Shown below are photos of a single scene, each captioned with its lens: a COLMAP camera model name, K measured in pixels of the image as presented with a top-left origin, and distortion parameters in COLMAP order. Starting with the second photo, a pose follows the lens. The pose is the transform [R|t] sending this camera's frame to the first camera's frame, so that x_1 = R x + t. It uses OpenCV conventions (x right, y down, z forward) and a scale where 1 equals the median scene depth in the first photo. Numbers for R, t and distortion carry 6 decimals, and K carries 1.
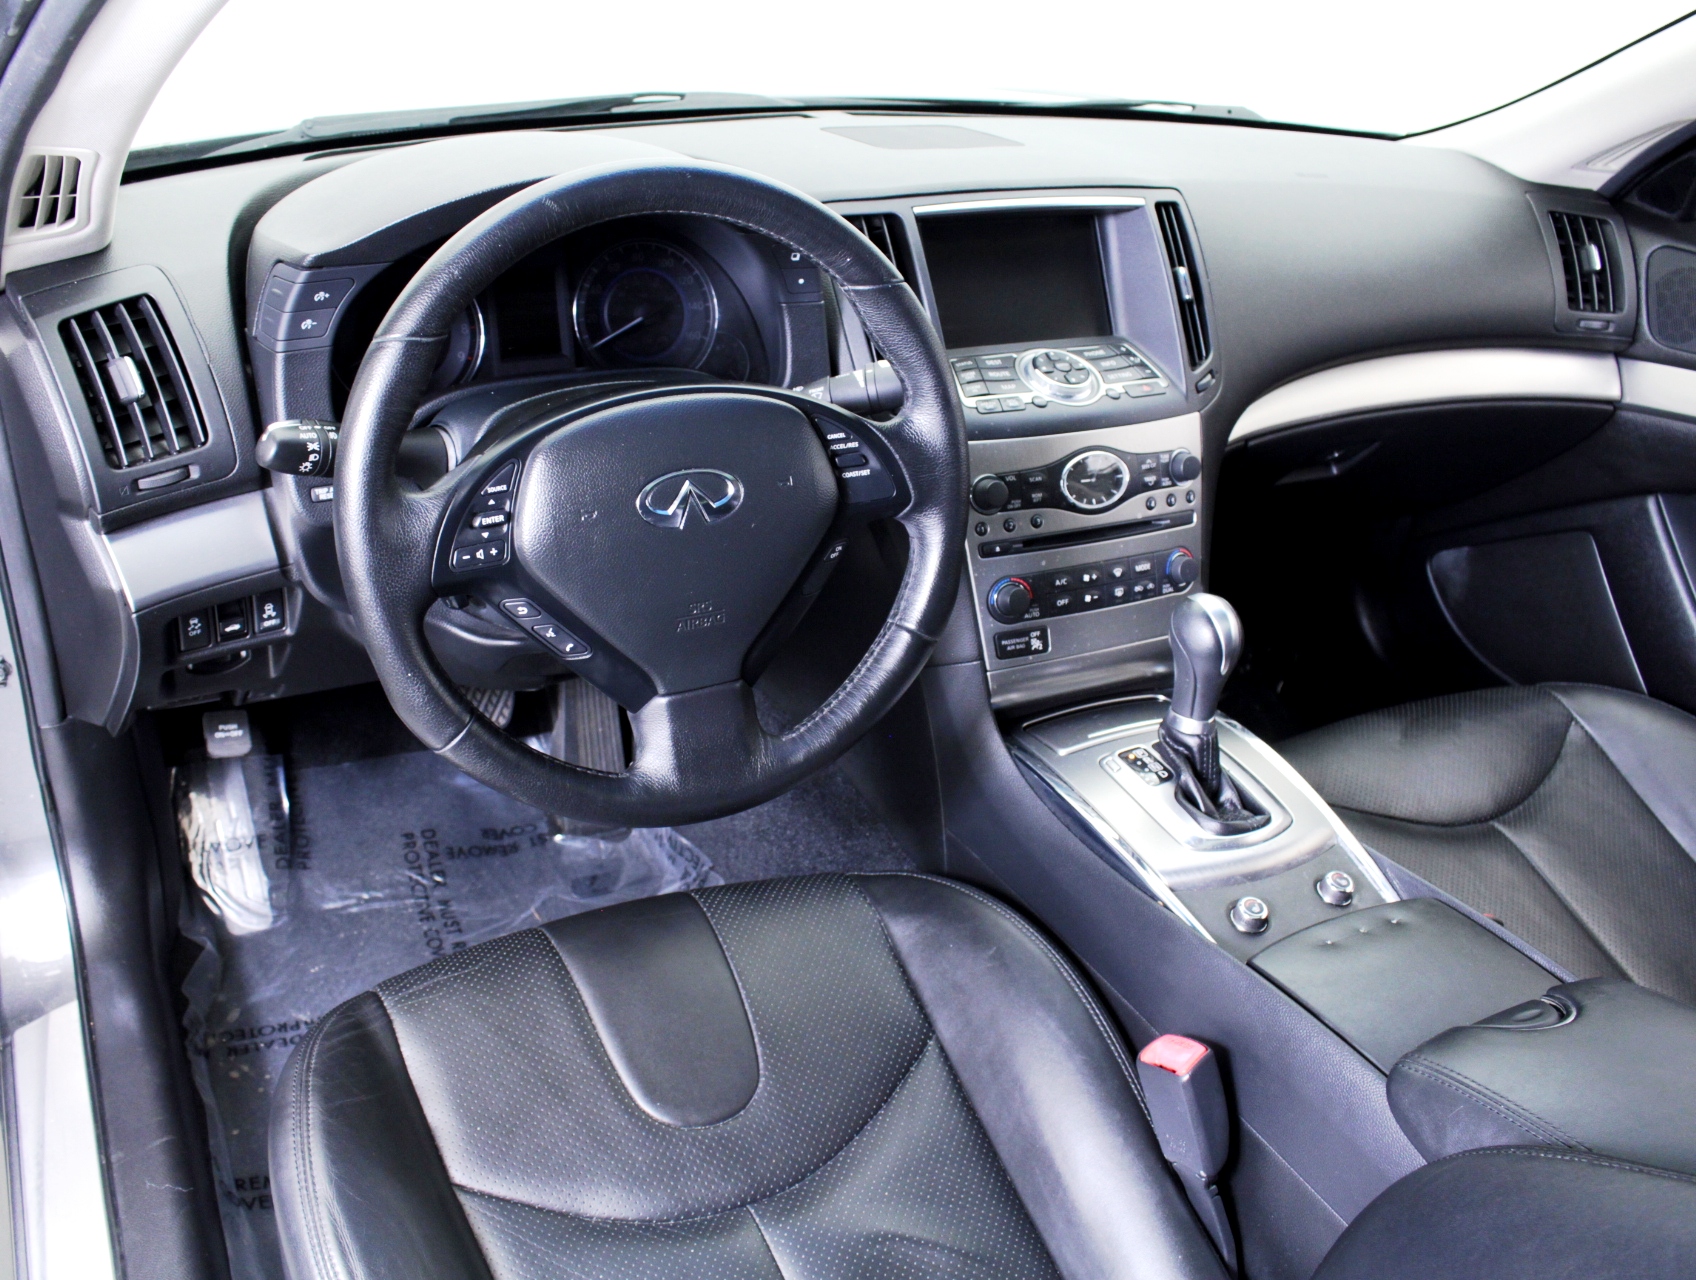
lens RADIAL K [[1577.7, 0, 837.7], [0, 1577.7, 653.0], [0, 0, 1]] dist [-0.113920, 0.000000]
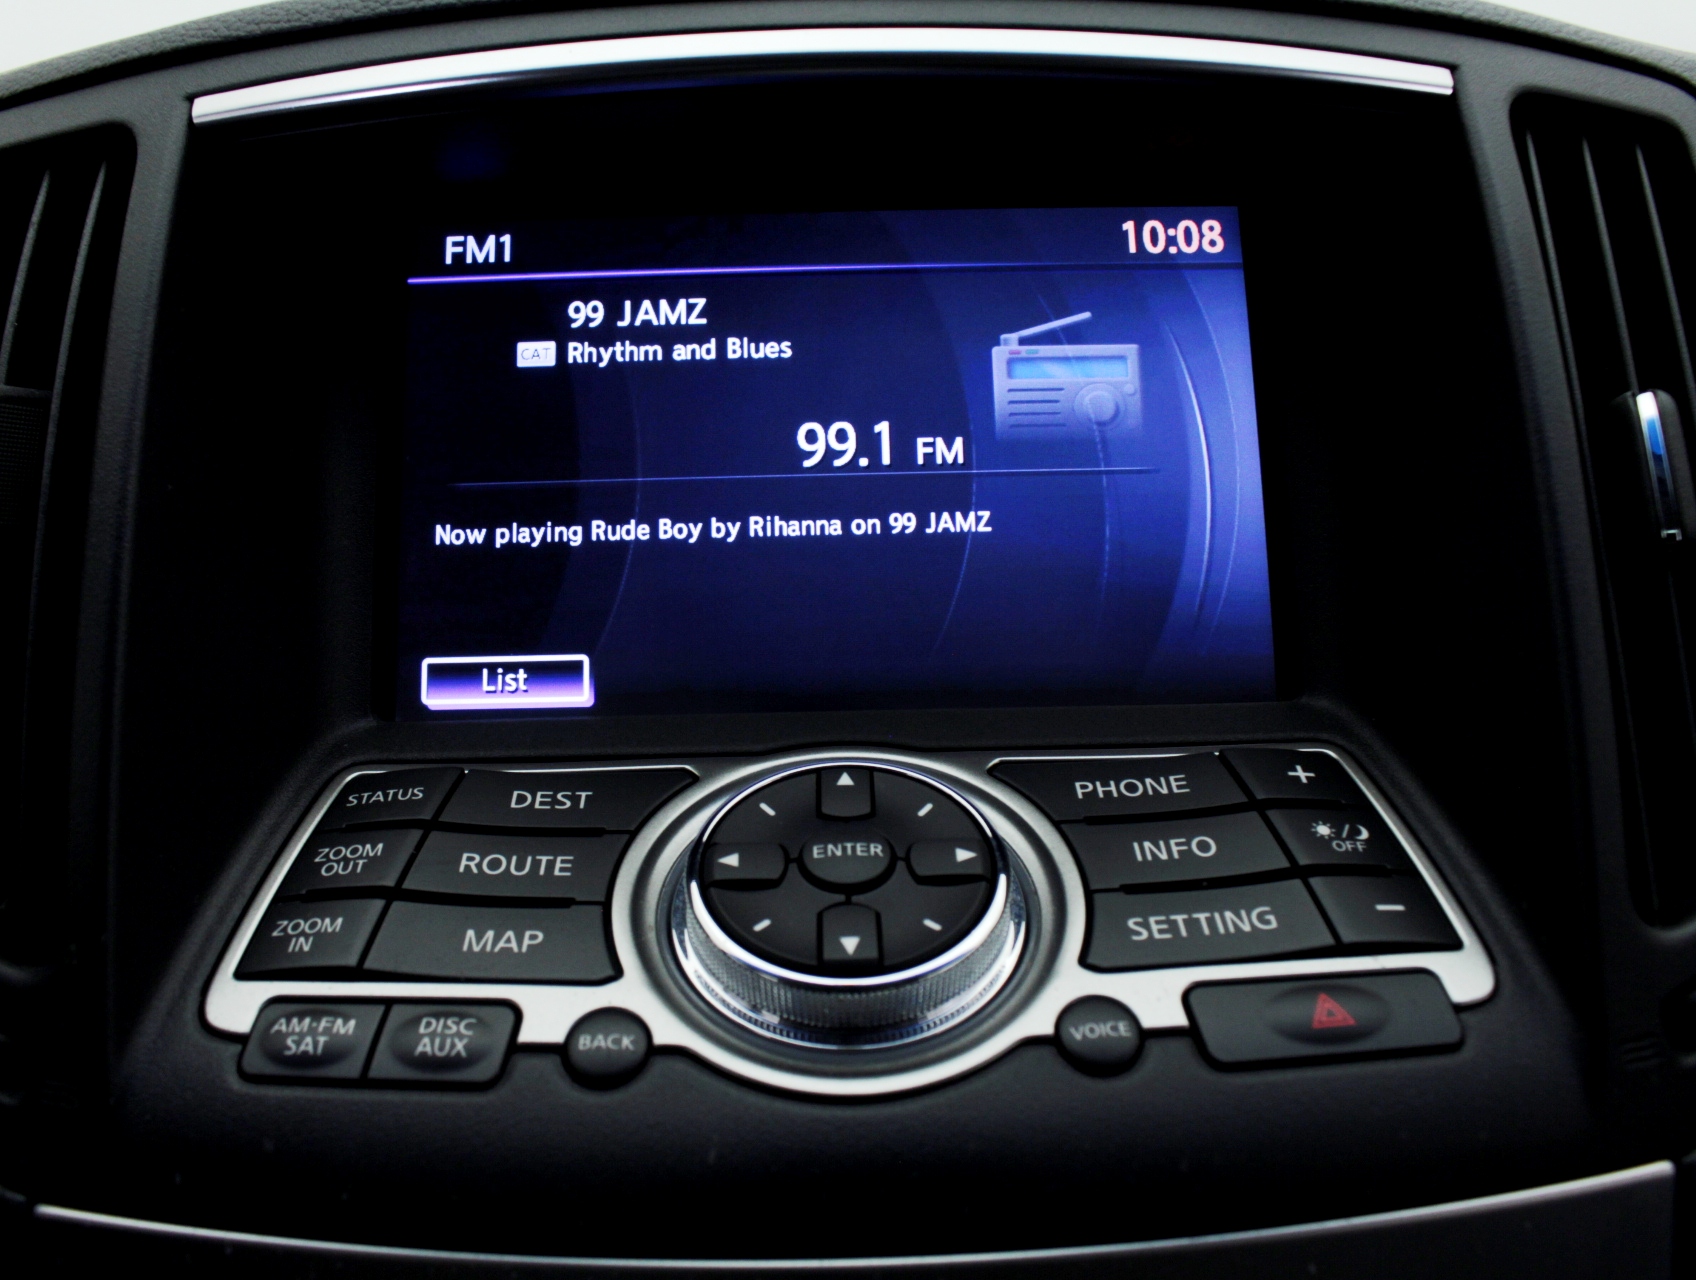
lens RADIAL K [[1577.7, 0, 844.8], [0, 1577.7, 639.5], [0, 0, 1]] dist [-0.113920, 0.000000]
pose [[0.897521, 0.058943, -0.437015, 0.231569], [-0.137453, 0.979047, -0.150244, -0.183125], [0.419002, 0.194916, 0.886817, 0.838859]]
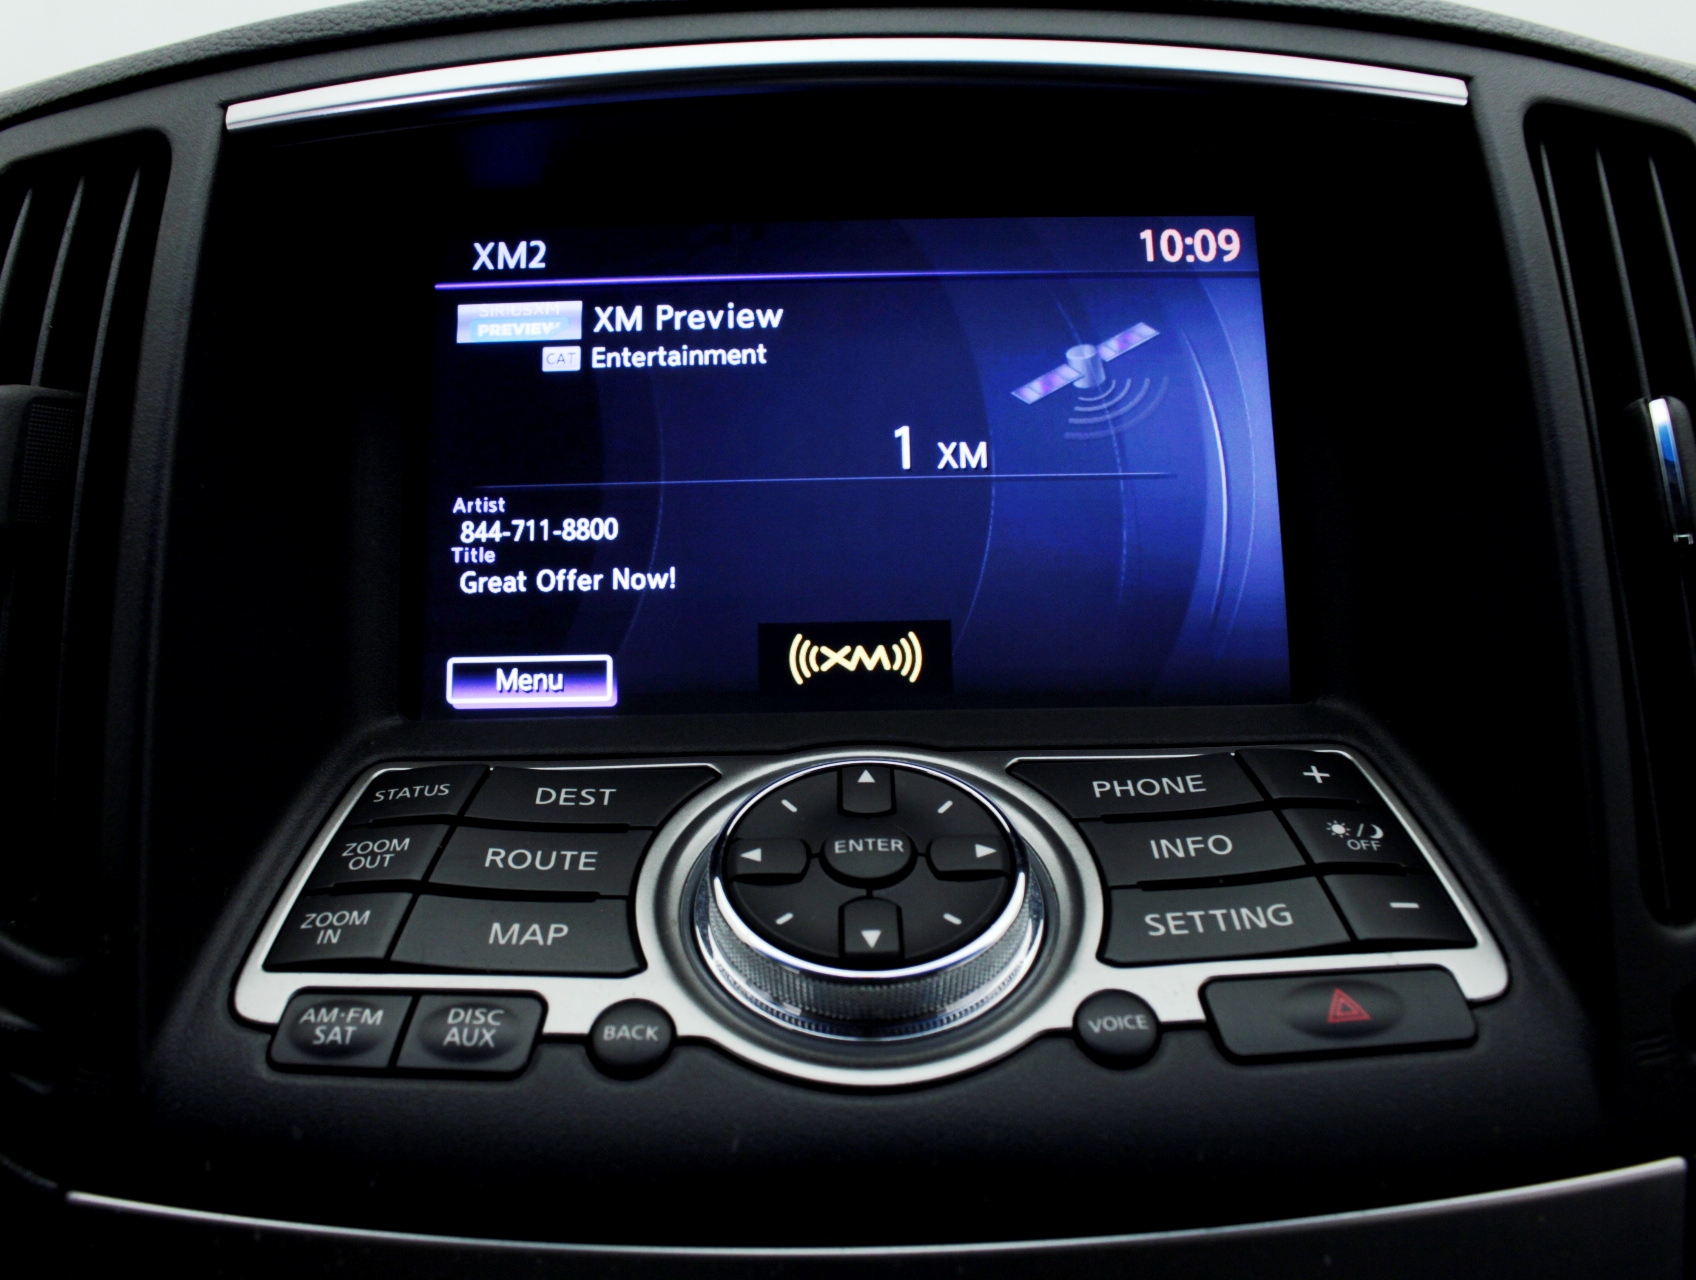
lens RADIAL K [[1577.7, 0, 842.9], [0, 1577.7, 643.2], [0, 0, 1]] dist [-0.113920, 0.000000]
pose [[0.893428, 0.059273, -0.445278, 0.231863], [-0.142760, 0.977331, -0.156343, -0.180415], [0.425917, 0.203250, 0.881637, 0.836085]]
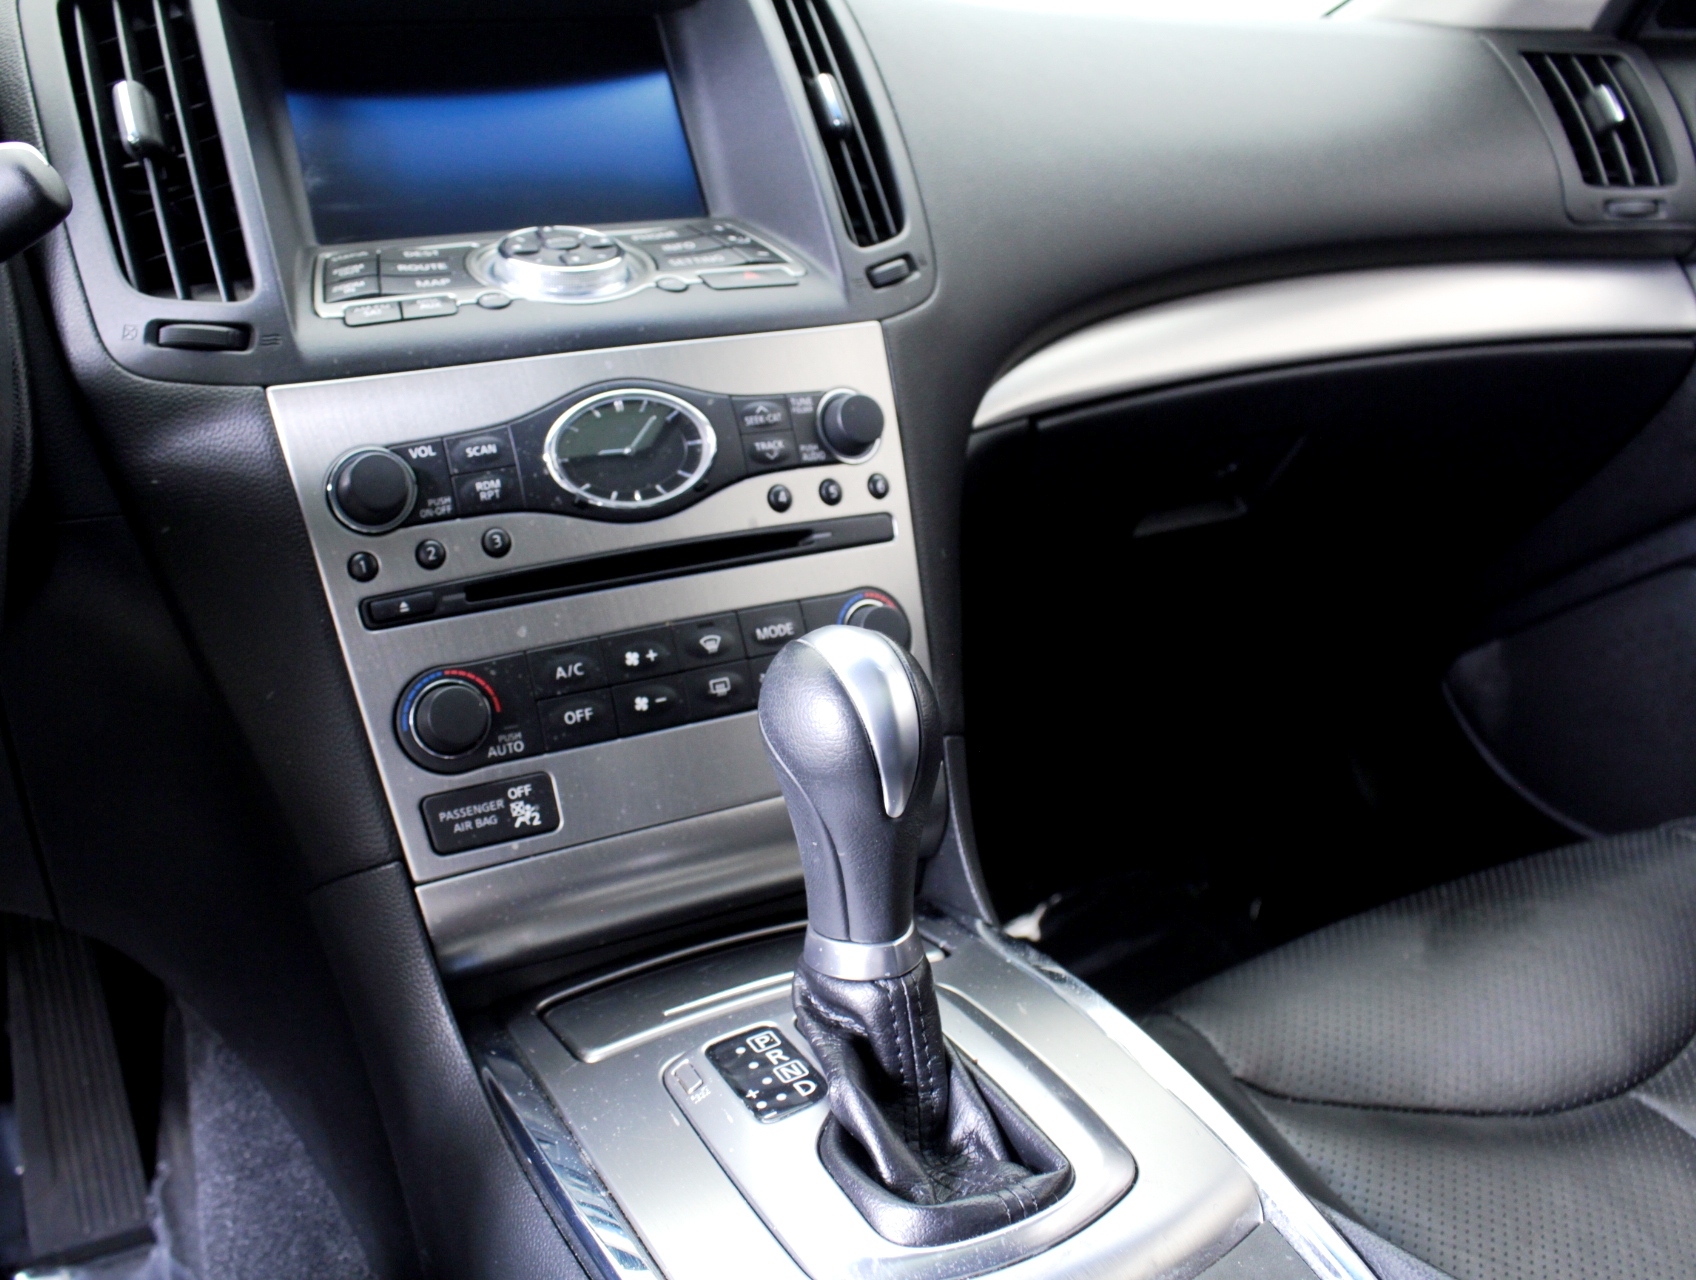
lens RADIAL K [[1577.7, 0, 836.2], [0, 1577.7, 627.8], [0, 0, 1]] dist [-0.113920, 0.000000]
pose [[0.993430, -0.112728, -0.019753, 0.229103], [0.106098, 0.971855, -0.210335, 0.045808], [0.042908, 0.206857, 0.977430, 0.564550]]
